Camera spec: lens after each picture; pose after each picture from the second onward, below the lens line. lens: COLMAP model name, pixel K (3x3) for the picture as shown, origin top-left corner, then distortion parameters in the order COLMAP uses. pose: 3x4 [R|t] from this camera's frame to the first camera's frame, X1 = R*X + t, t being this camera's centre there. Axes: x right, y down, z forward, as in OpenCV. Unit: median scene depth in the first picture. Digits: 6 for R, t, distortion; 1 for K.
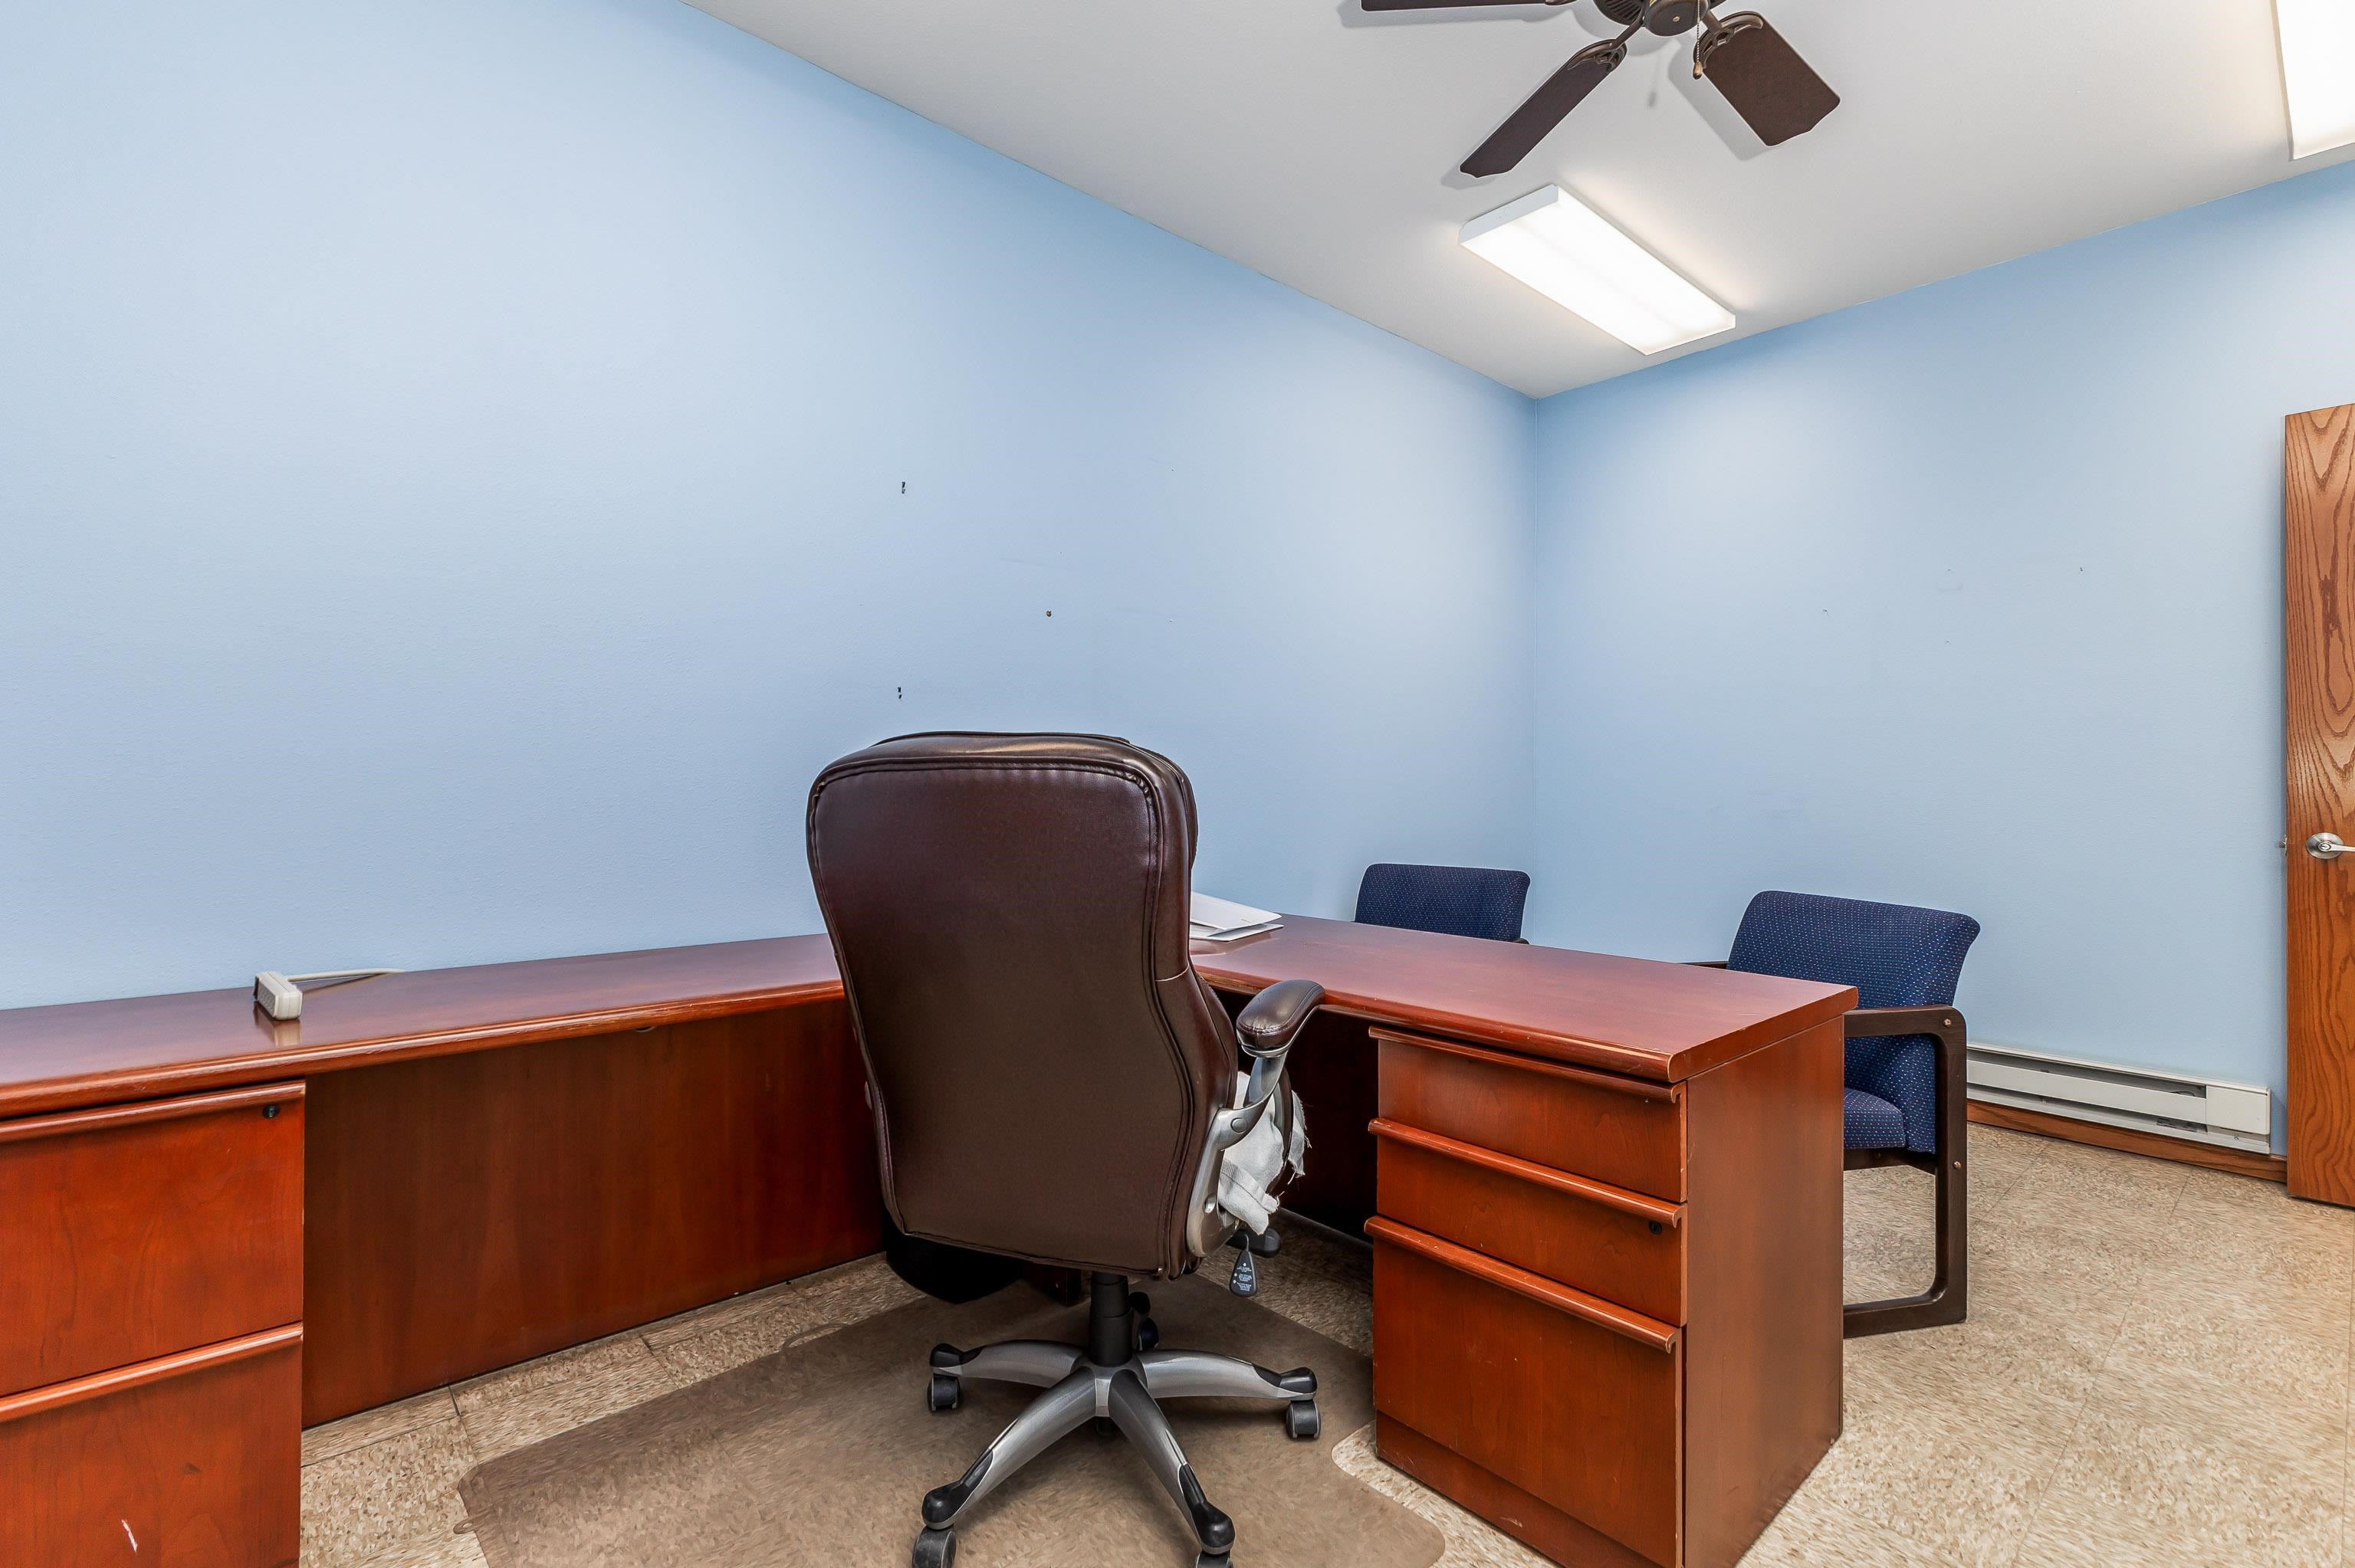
lens RADIAL K [[1036.6, 0, 1161.0], [0, 1036.6, 777.8], [0, 0, 1]] dist [0.000851, -0.000130]
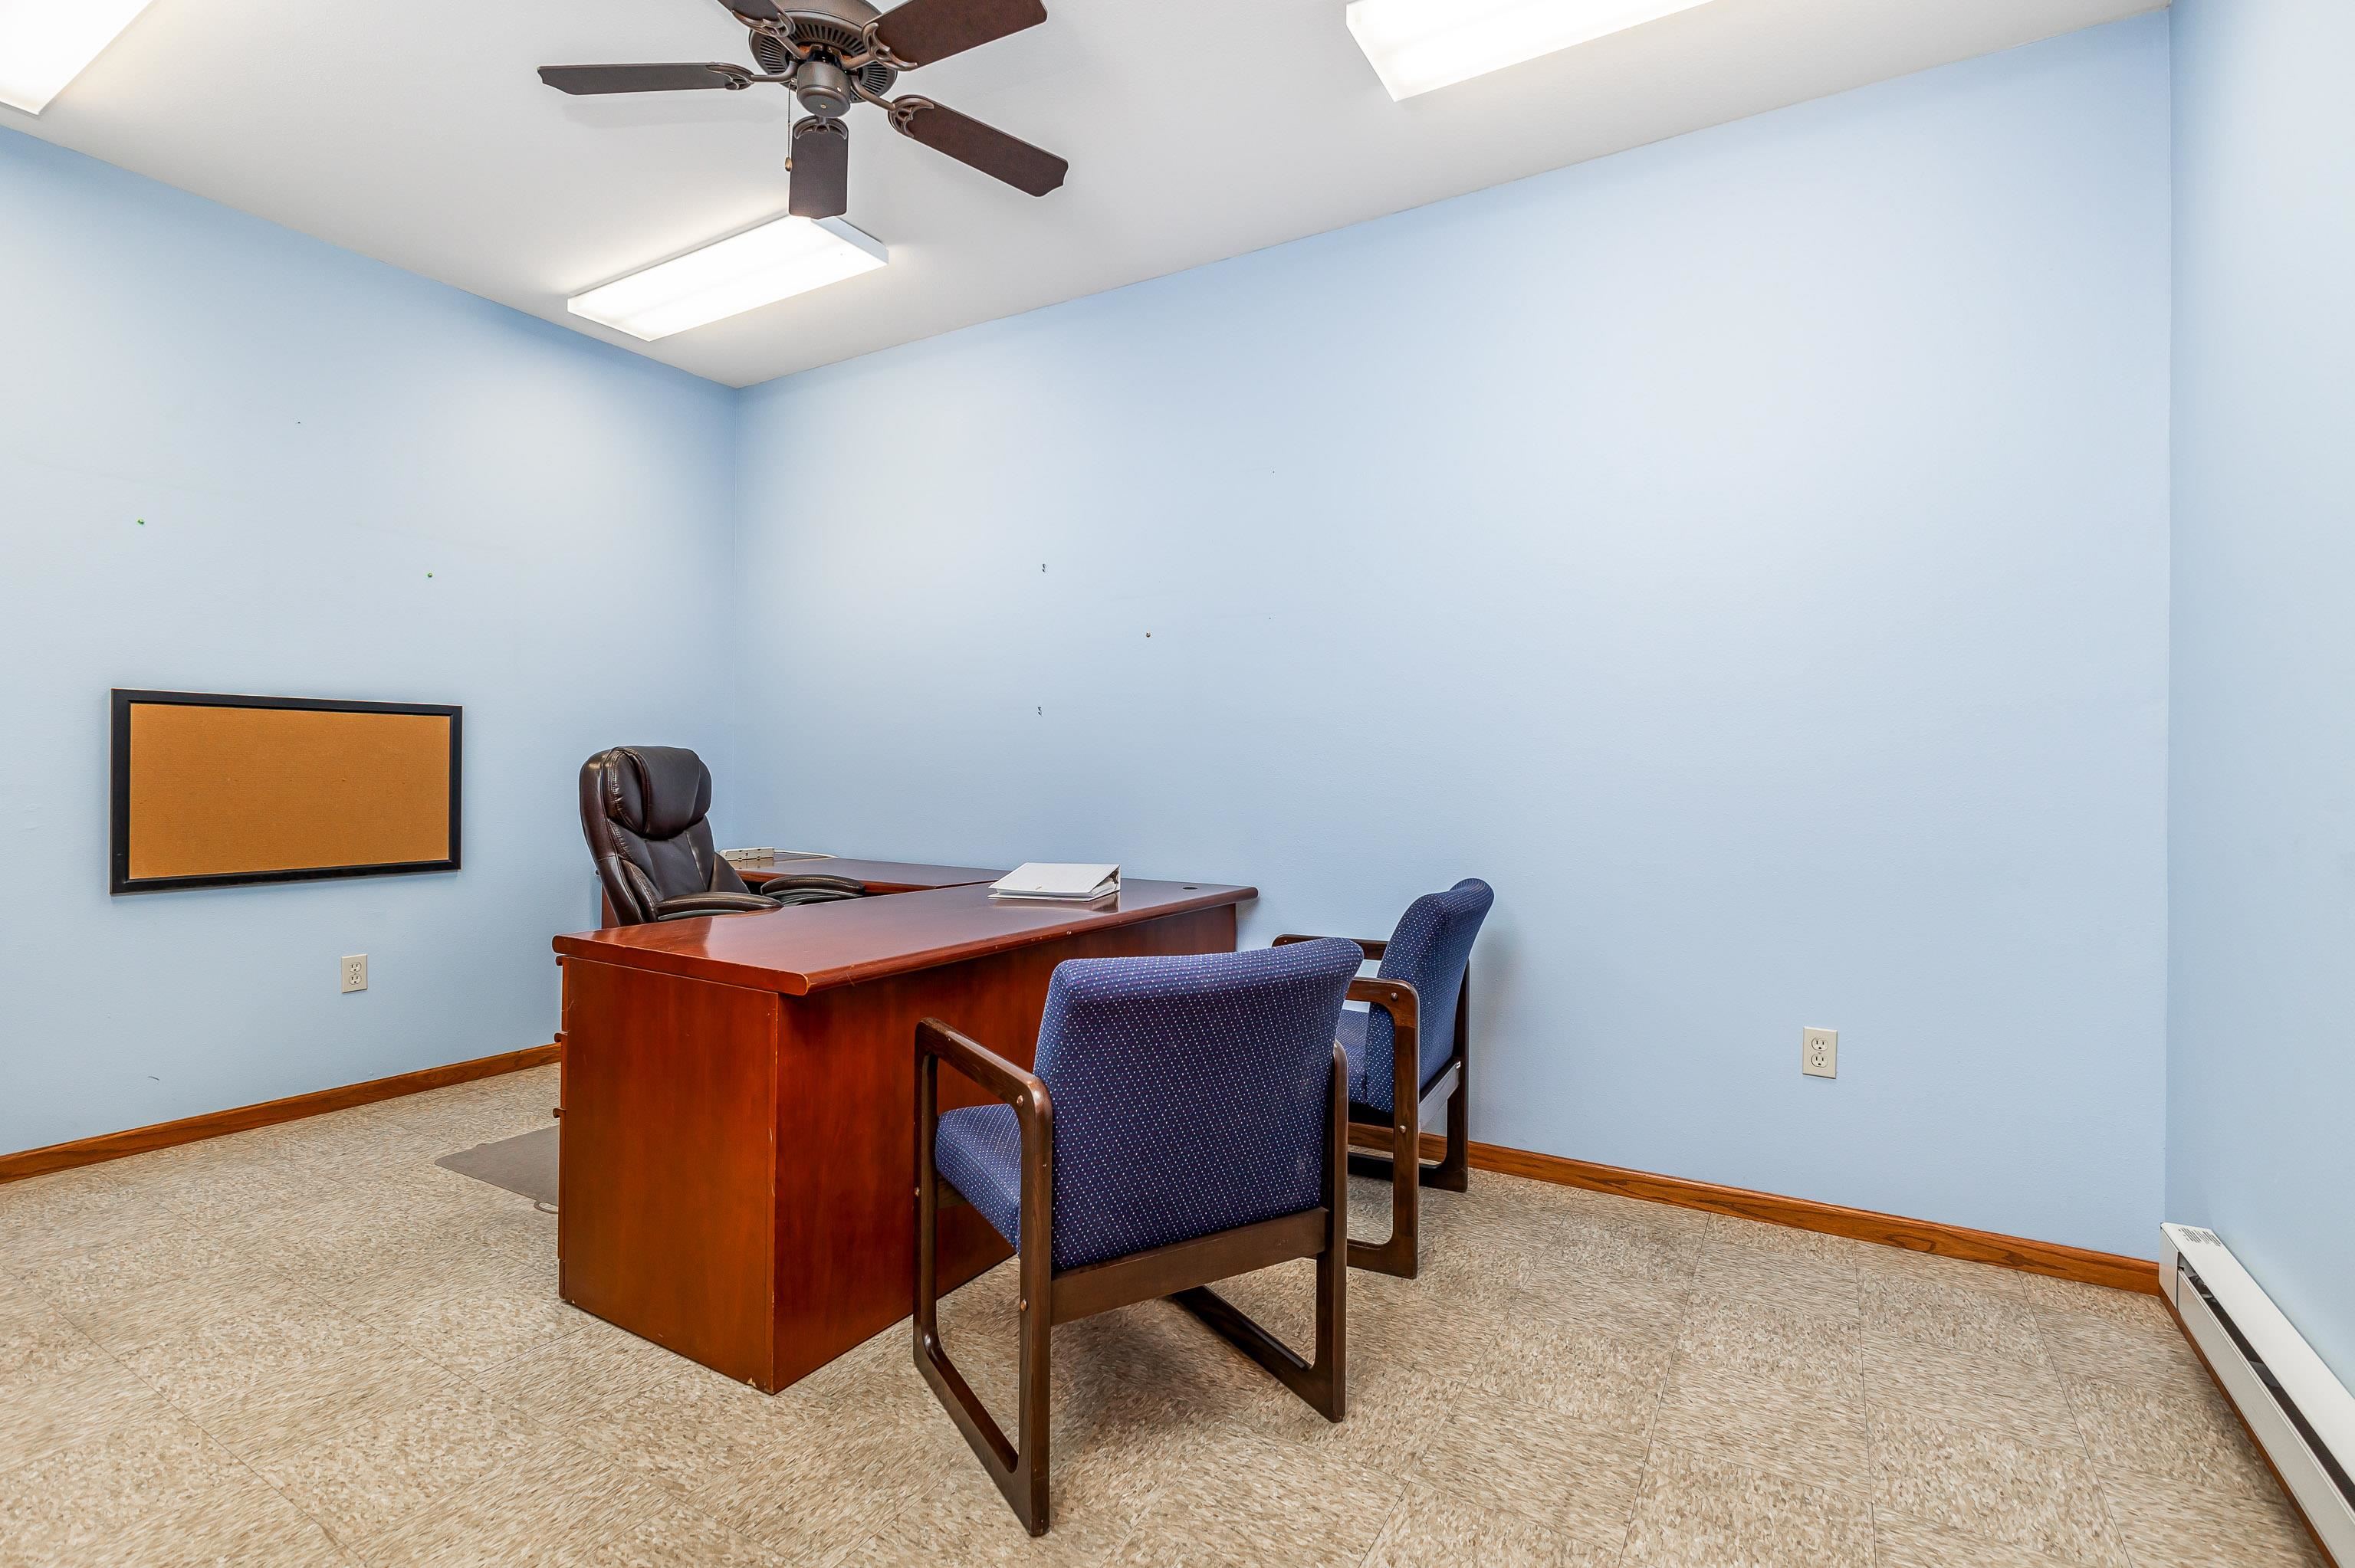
lens RADIAL K [[1092.2, 0, 1170.5], [0, 1092.2, 777.0], [0, 0, 1]] dist [0.000867, -0.000575]
pose [[0.318993, 0.006804, -0.947732, 1.945299], [-0.004249, 0.999974, 0.005749, 0.011168], [0.947747, 0.002193, 0.319014, 1.107272]]
